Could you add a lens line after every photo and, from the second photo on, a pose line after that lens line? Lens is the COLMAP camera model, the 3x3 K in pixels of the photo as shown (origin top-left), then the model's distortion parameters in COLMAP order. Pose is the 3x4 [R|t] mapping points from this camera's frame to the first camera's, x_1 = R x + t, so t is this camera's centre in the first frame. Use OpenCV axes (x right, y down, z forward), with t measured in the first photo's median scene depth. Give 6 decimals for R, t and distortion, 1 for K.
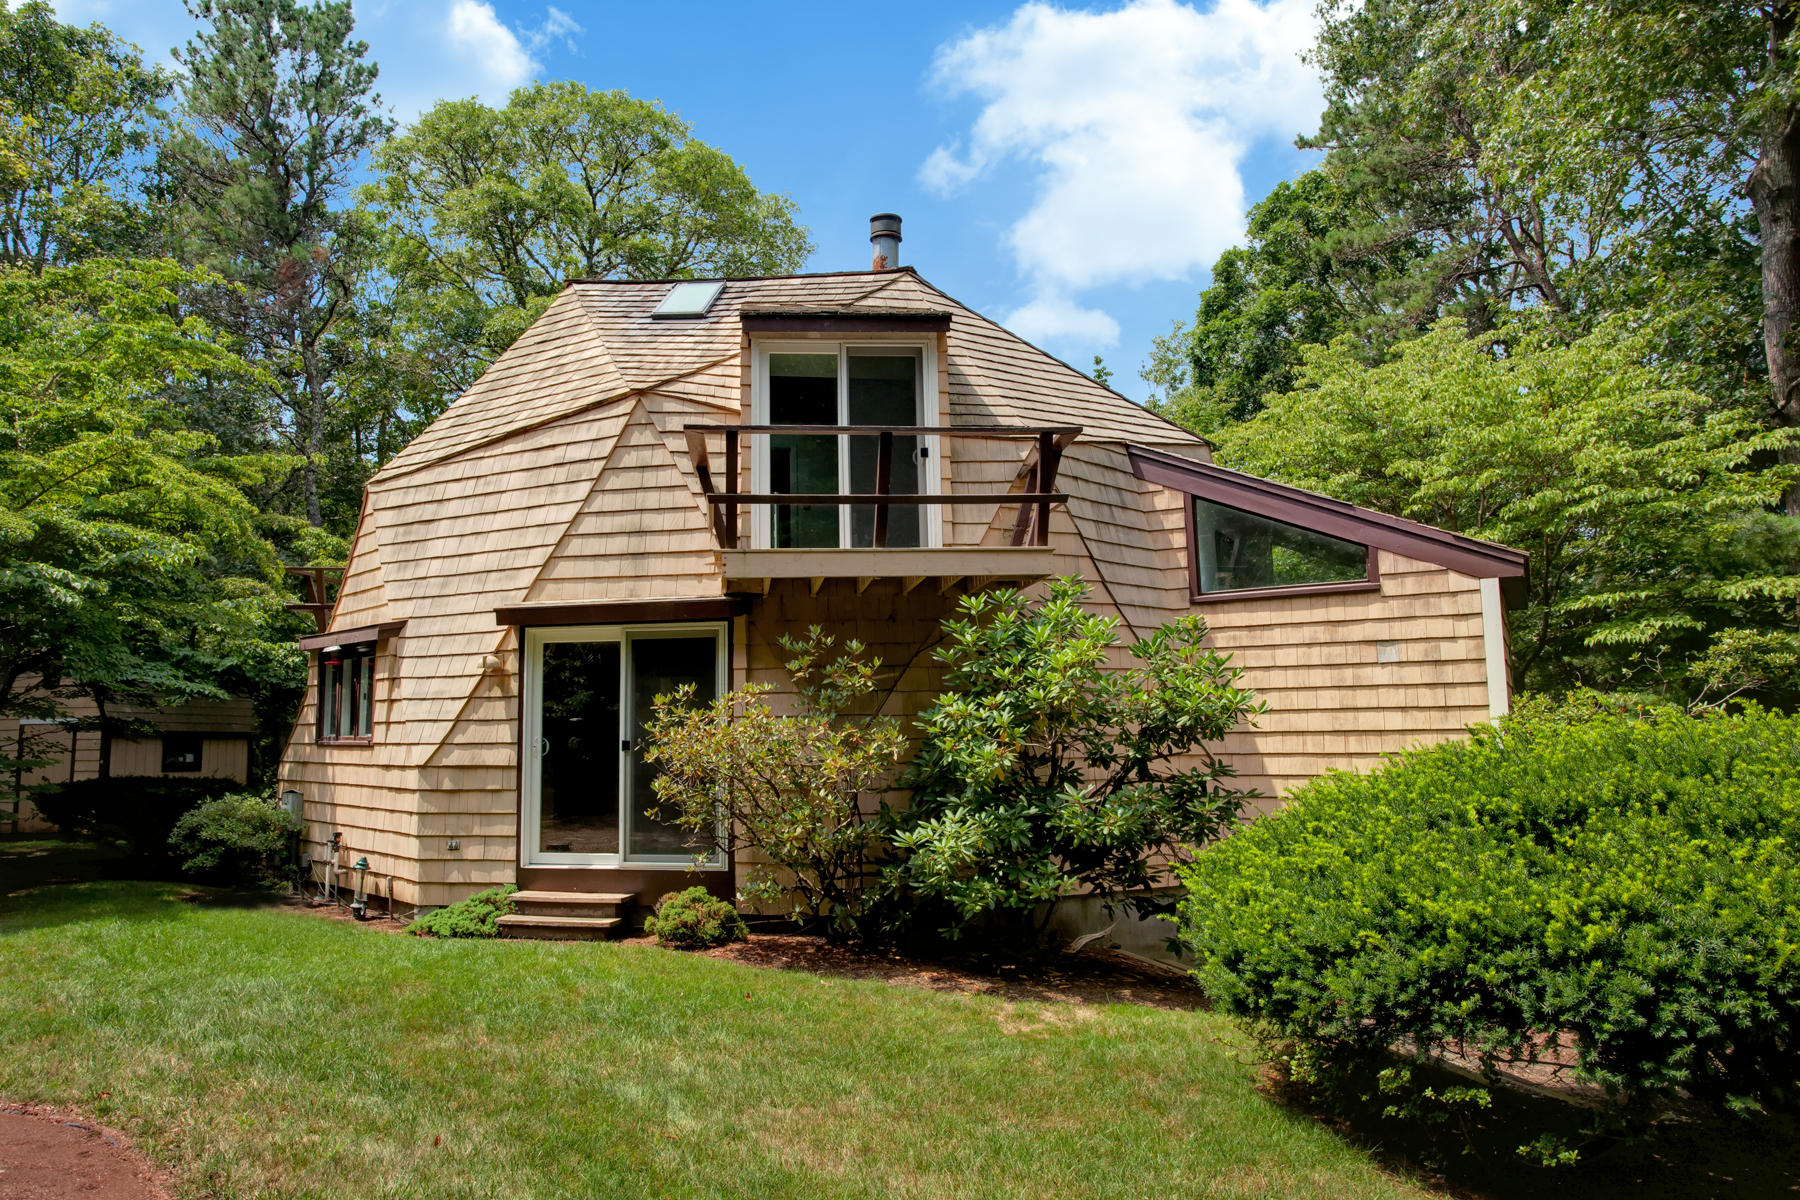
lens RADIAL K [[1236.6, 0, 900.4], [0, 1236.6, 602.9], [0, 0, 1]] dist [-0.004460, 0.003854]
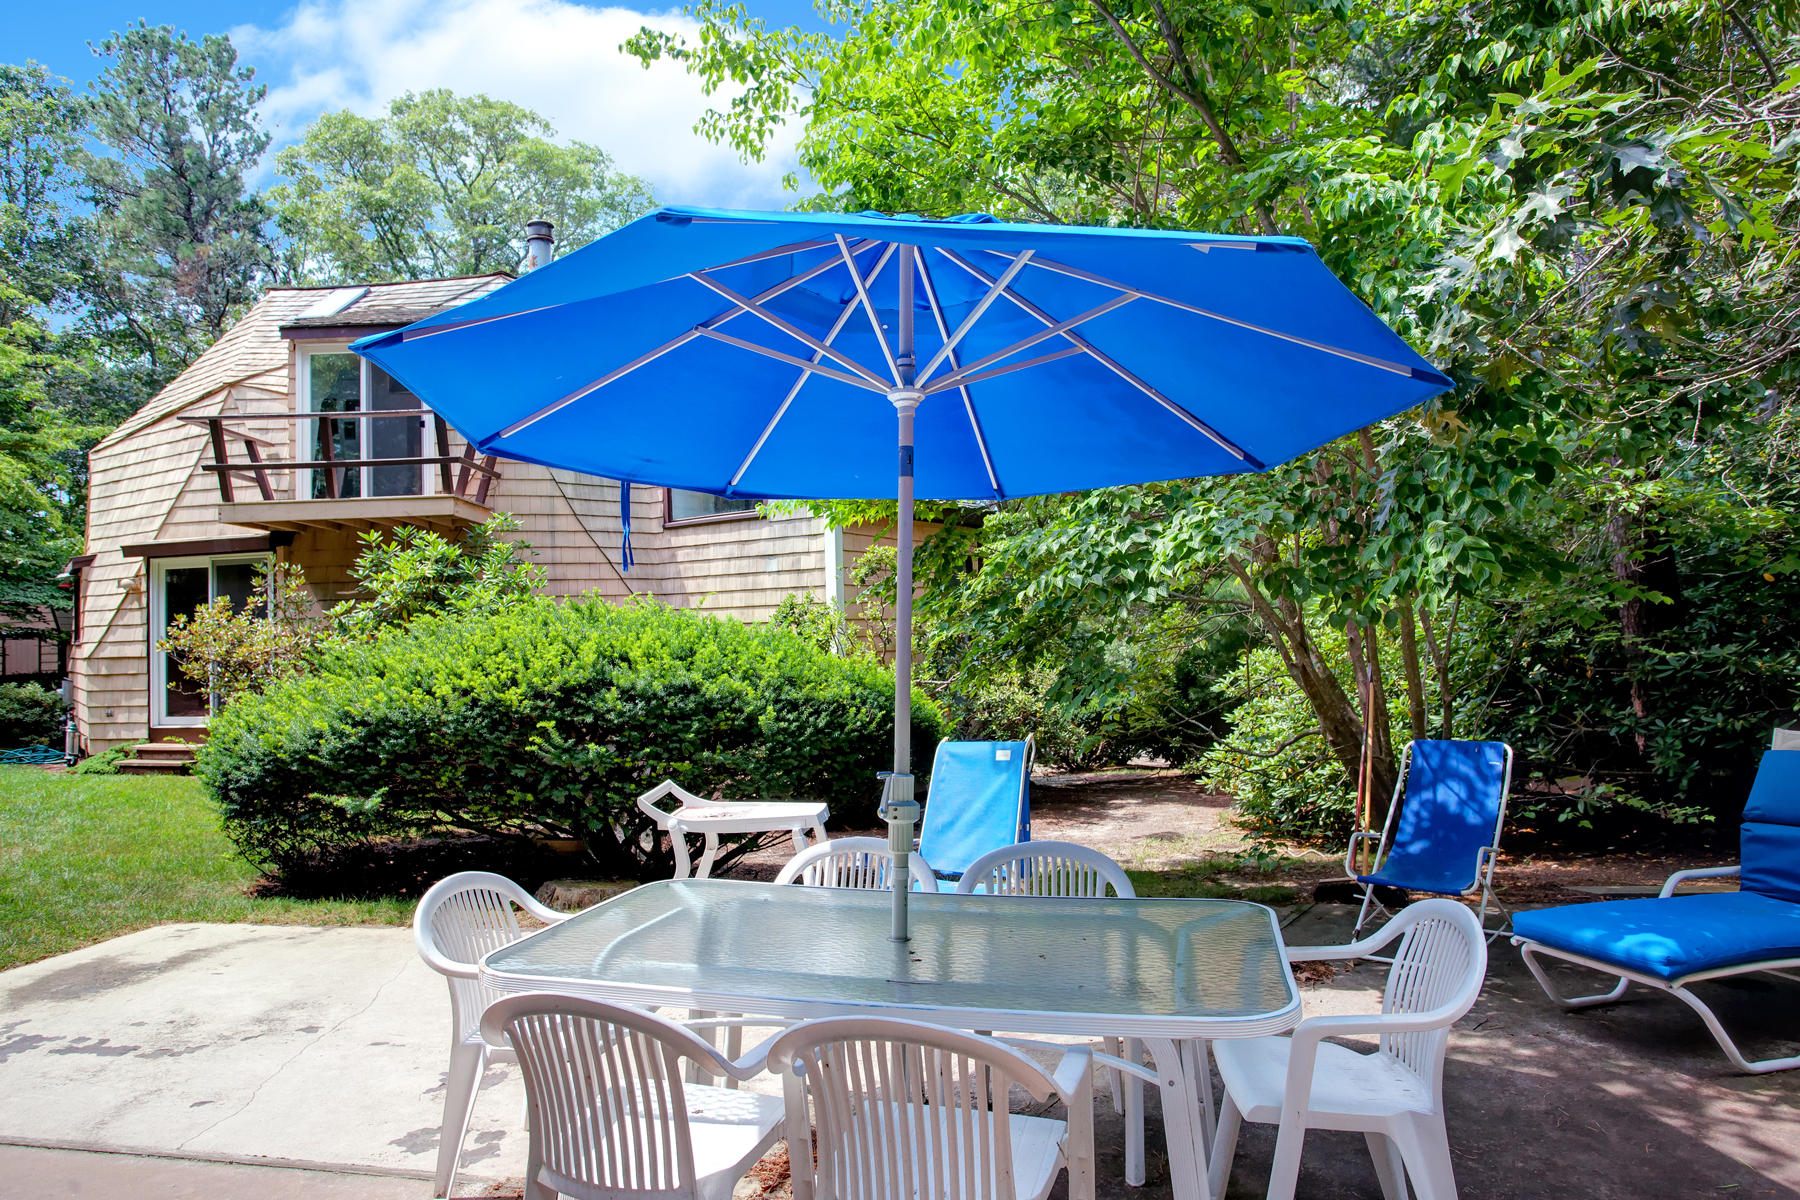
lens RADIAL K [[1111.2, 0, 899.4], [0, 1111.2, 598.4], [0, 0, 1]] dist [0.004493, -0.000103]
pose [[0.998156, -0.018686, -0.057759, 0.615226], [0.023007, 0.996912, 0.075087, -0.010417], [0.056178, -0.076278, 0.995503, -0.212200]]
